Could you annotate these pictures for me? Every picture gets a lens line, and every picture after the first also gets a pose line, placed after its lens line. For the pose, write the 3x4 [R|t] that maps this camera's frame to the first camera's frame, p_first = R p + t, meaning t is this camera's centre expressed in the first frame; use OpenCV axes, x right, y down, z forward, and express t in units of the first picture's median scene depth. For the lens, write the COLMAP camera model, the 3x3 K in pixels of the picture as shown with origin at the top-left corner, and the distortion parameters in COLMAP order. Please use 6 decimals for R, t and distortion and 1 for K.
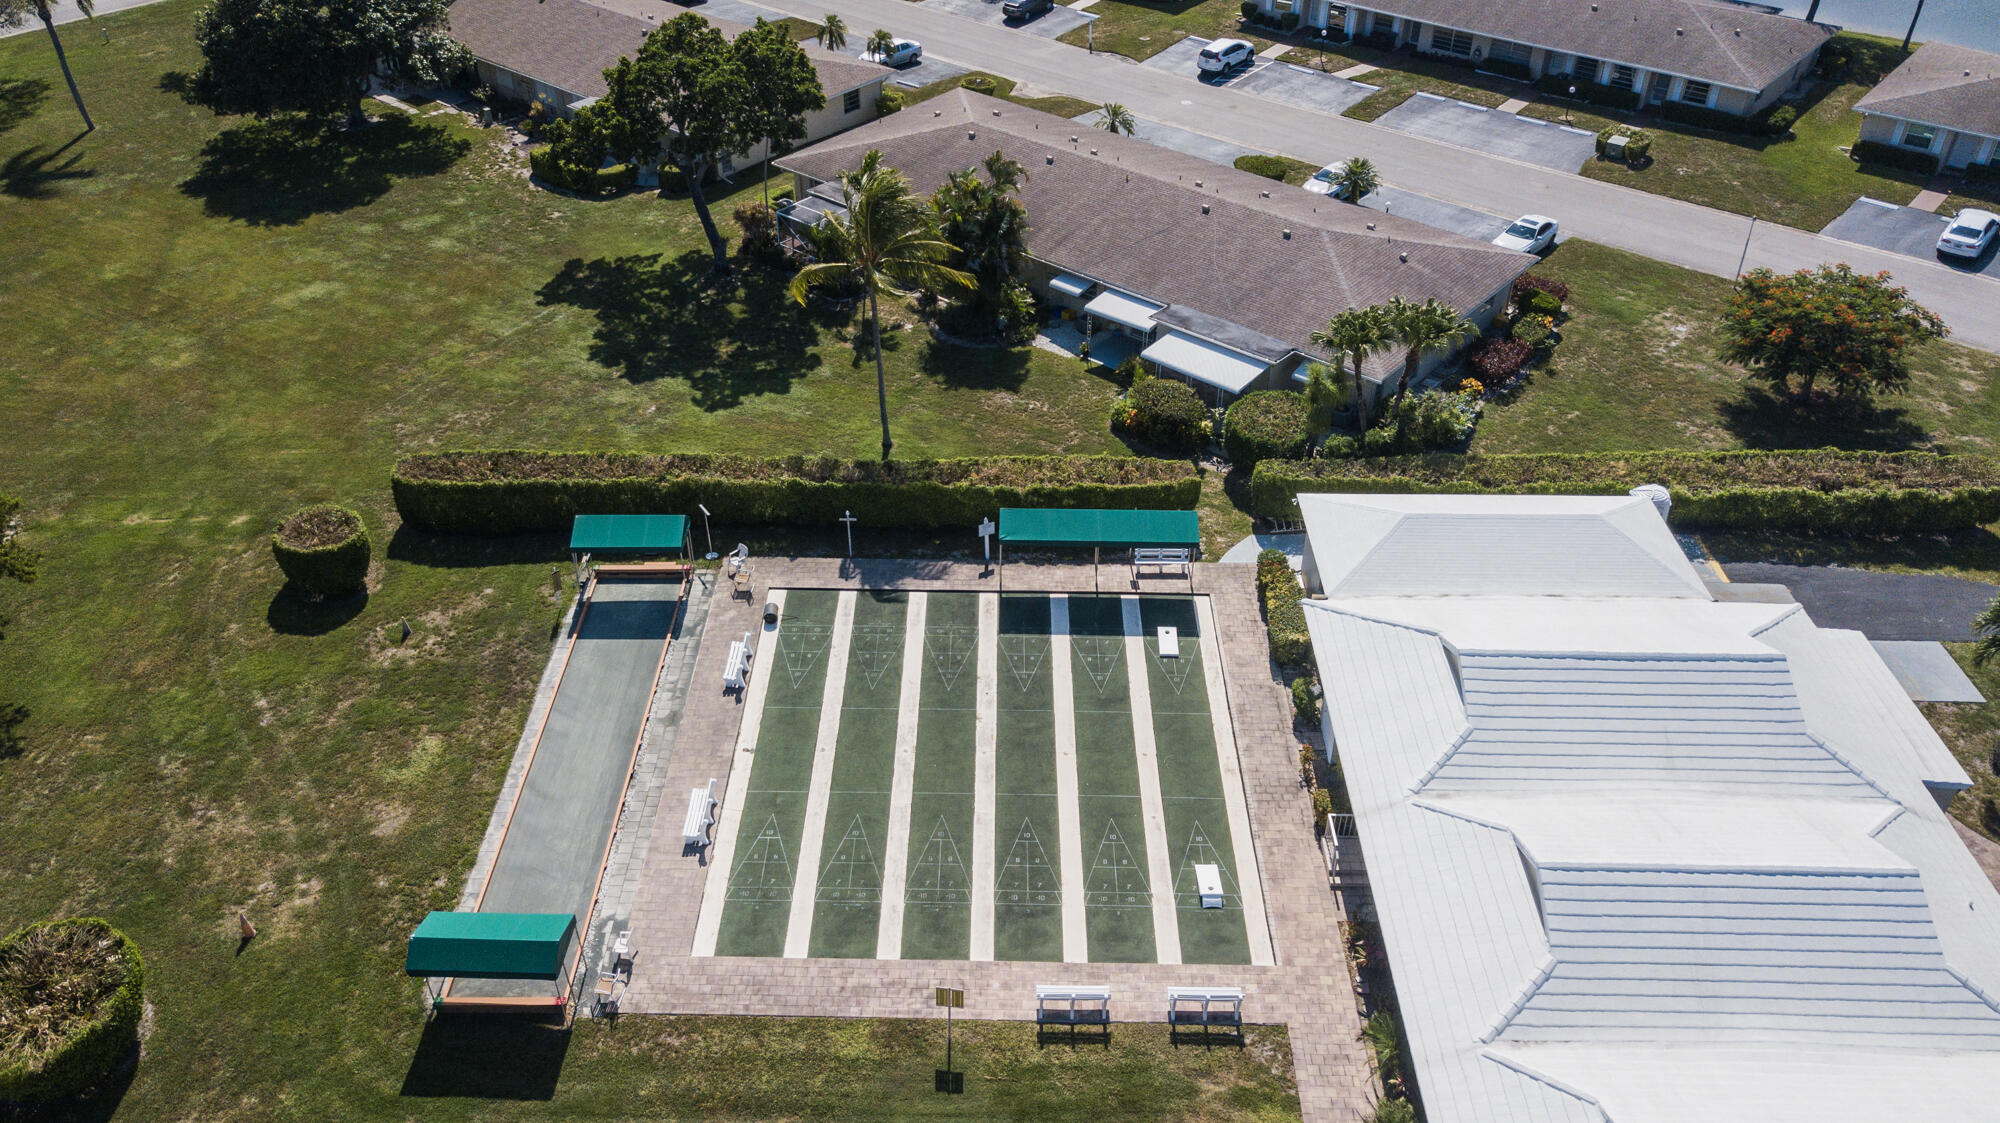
lens RADIAL K [[1500.3, 0, 1000.0], [0, 1500.3, 561.5], [0, 0, 1]] dist [0.046044, -0.001617]
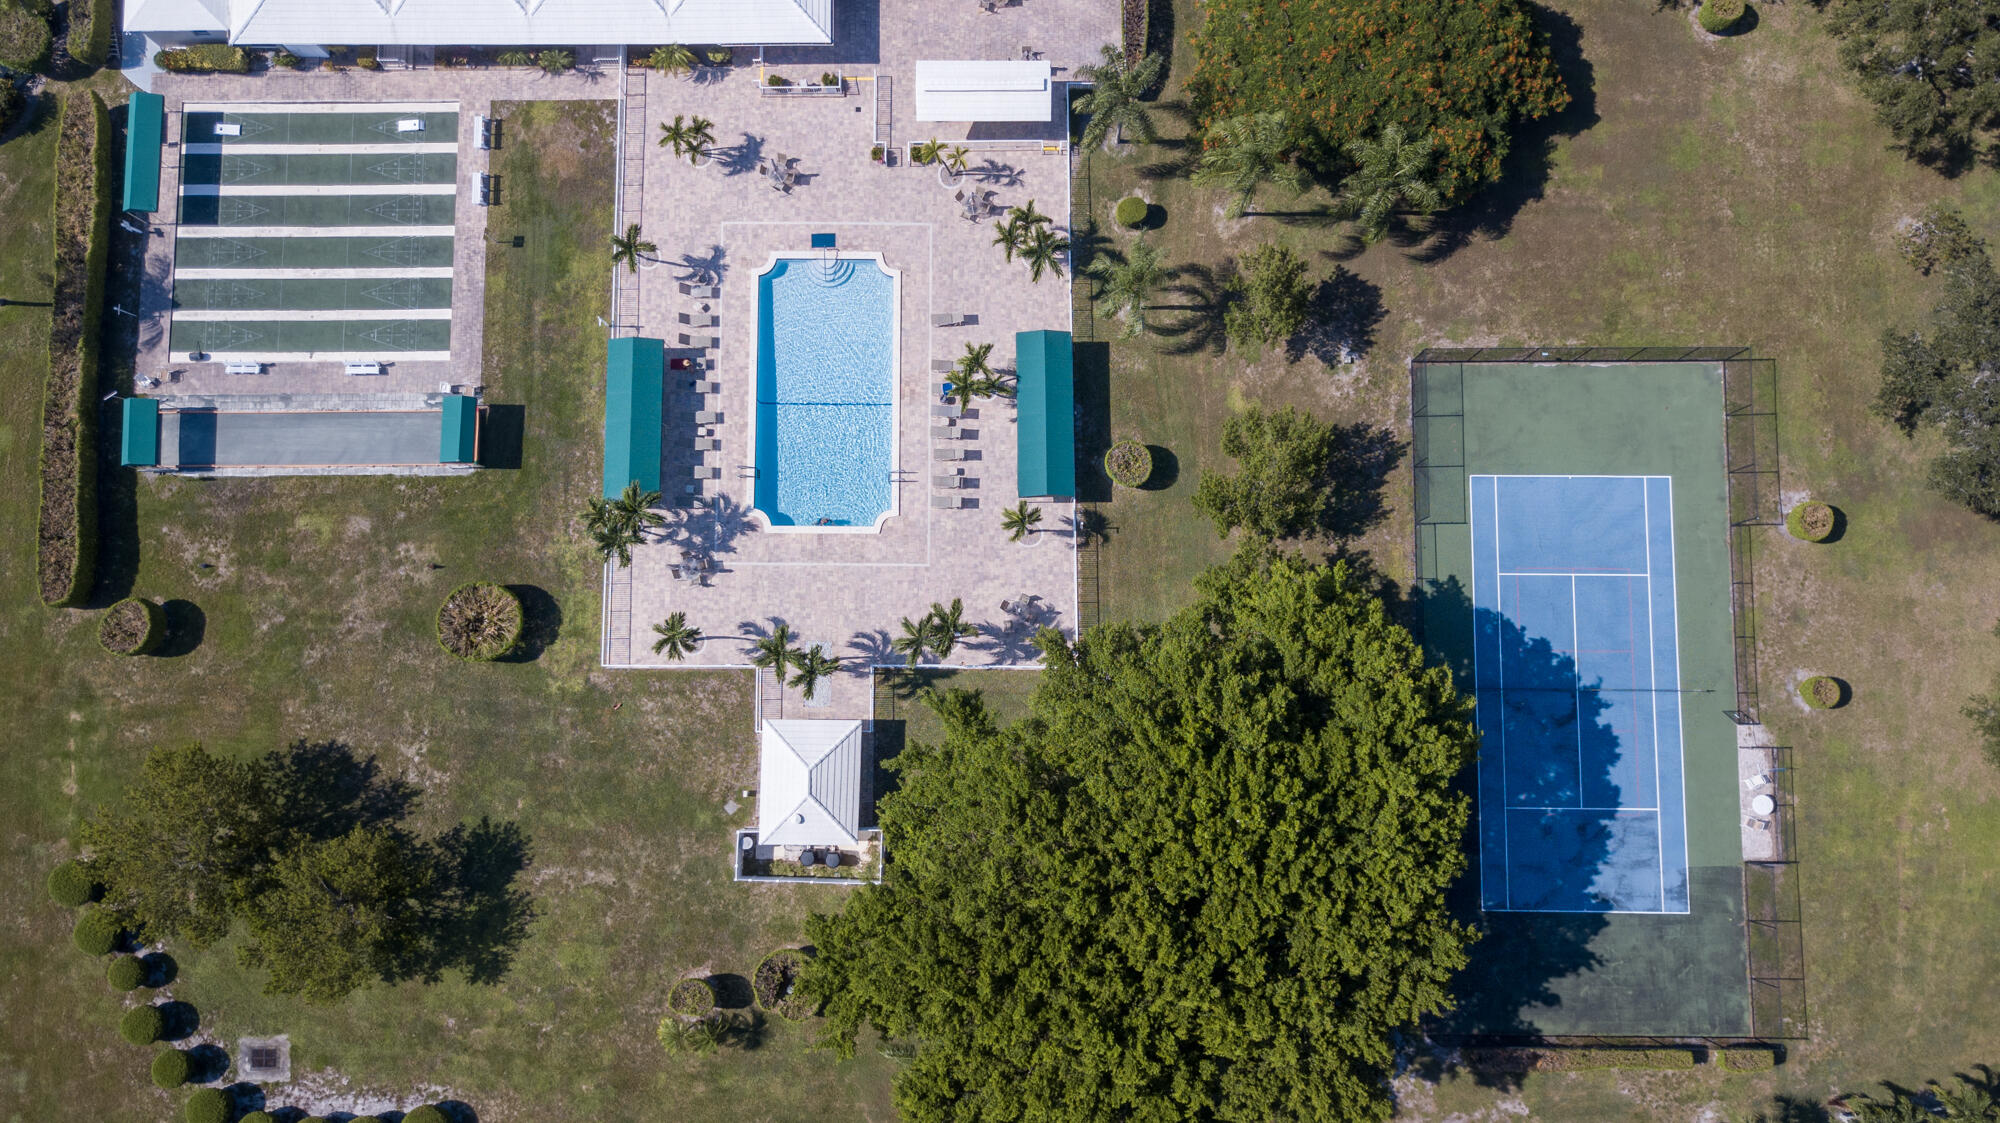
lens RADIAL K [[1500.3, 0, 1000.0], [0, 1500.3, 561.5], [0, 0, 1]] dist [0.046044, -0.001617]
pose [[-0.017546, -0.994295, 0.105210, -0.586982], [0.599492, 0.073752, 0.796976, -0.779881], [-0.800189, 0.077056, 0.594778, -0.726402]]
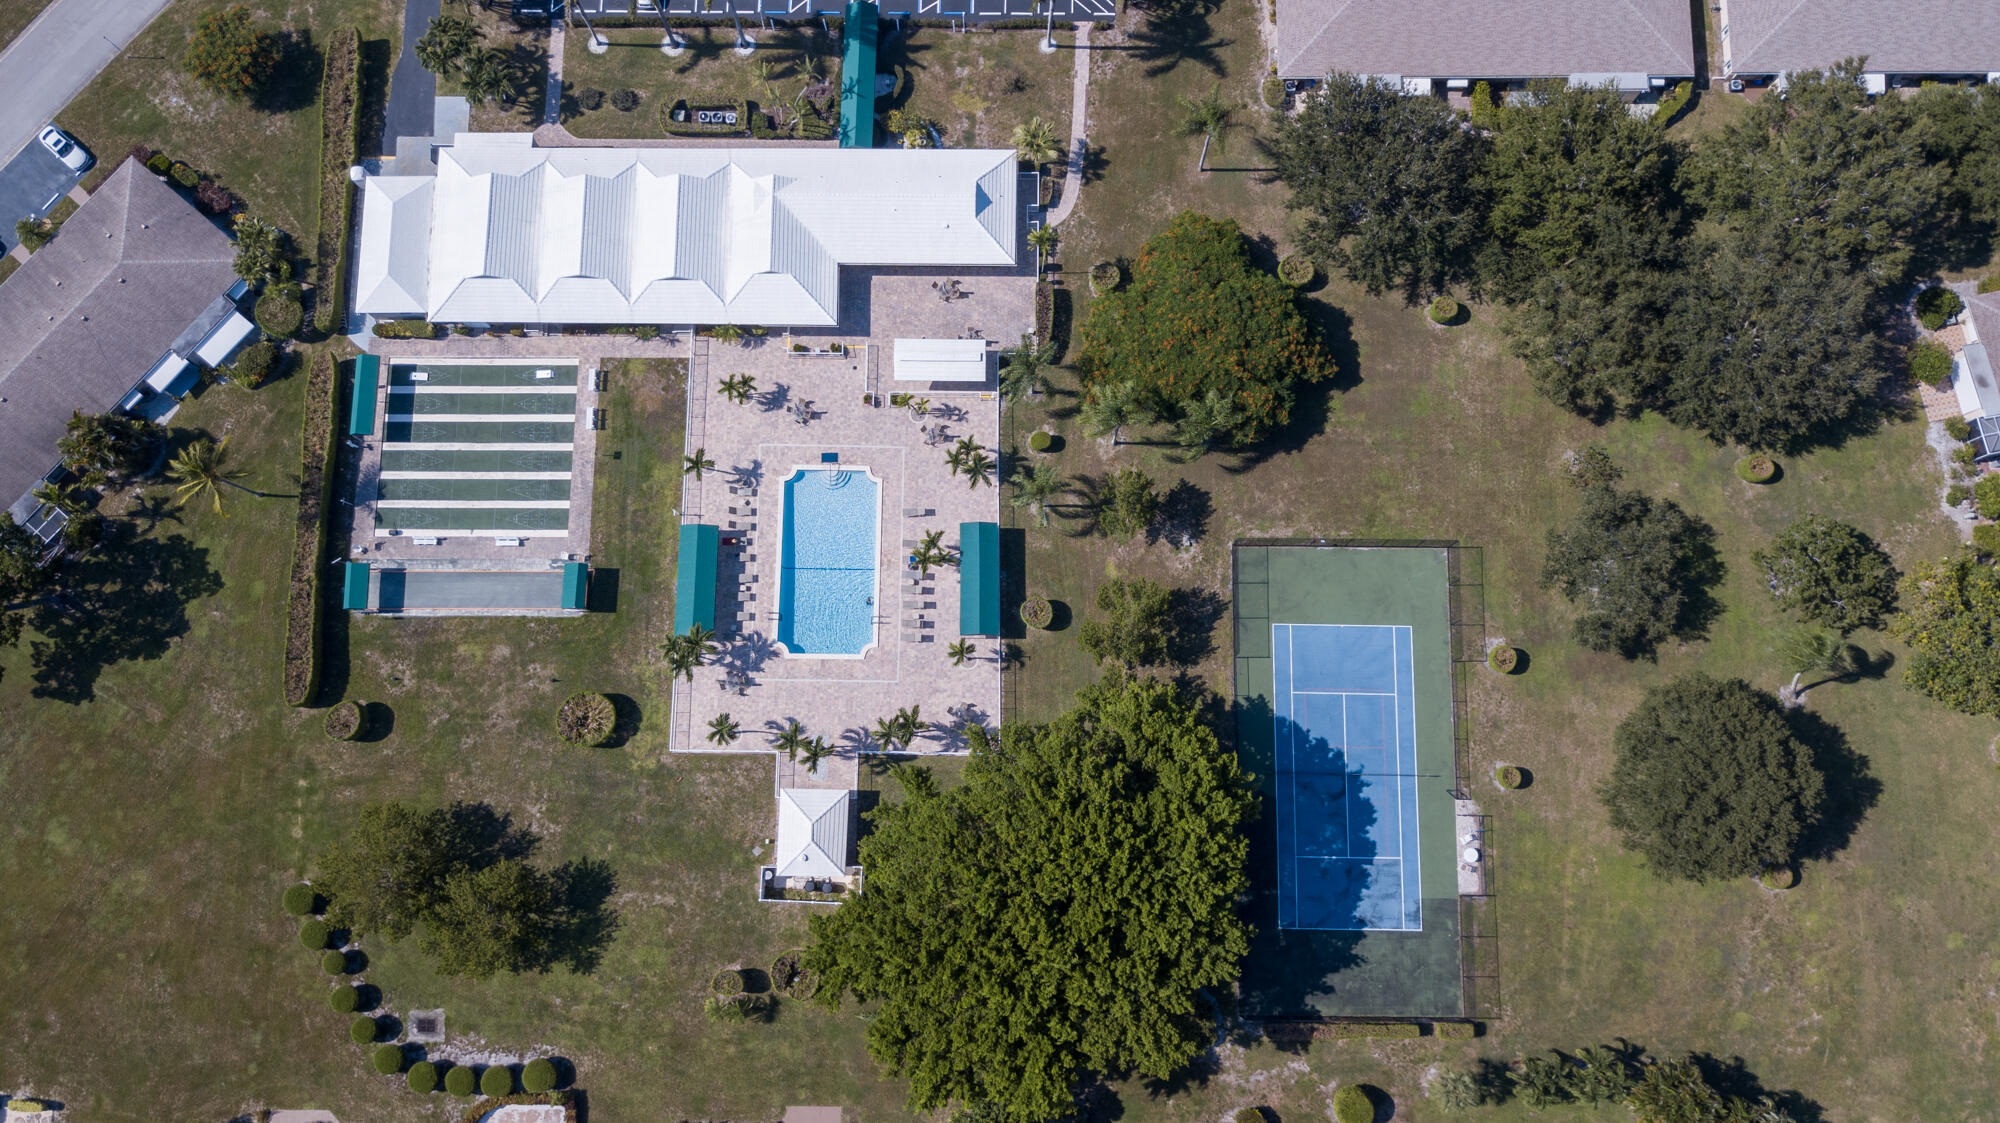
lens RADIAL K [[1540.9, 0, 1000.0], [0, 1540.9, 561.5], [0, 0, 1]] dist [0.069862, -0.052539]
pose [[-0.007500, -0.983827, 0.178962, -0.667684], [0.599215, 0.138855, 0.788455, -1.377821], [-0.800553, 0.113150, 0.588482, -1.280069]]
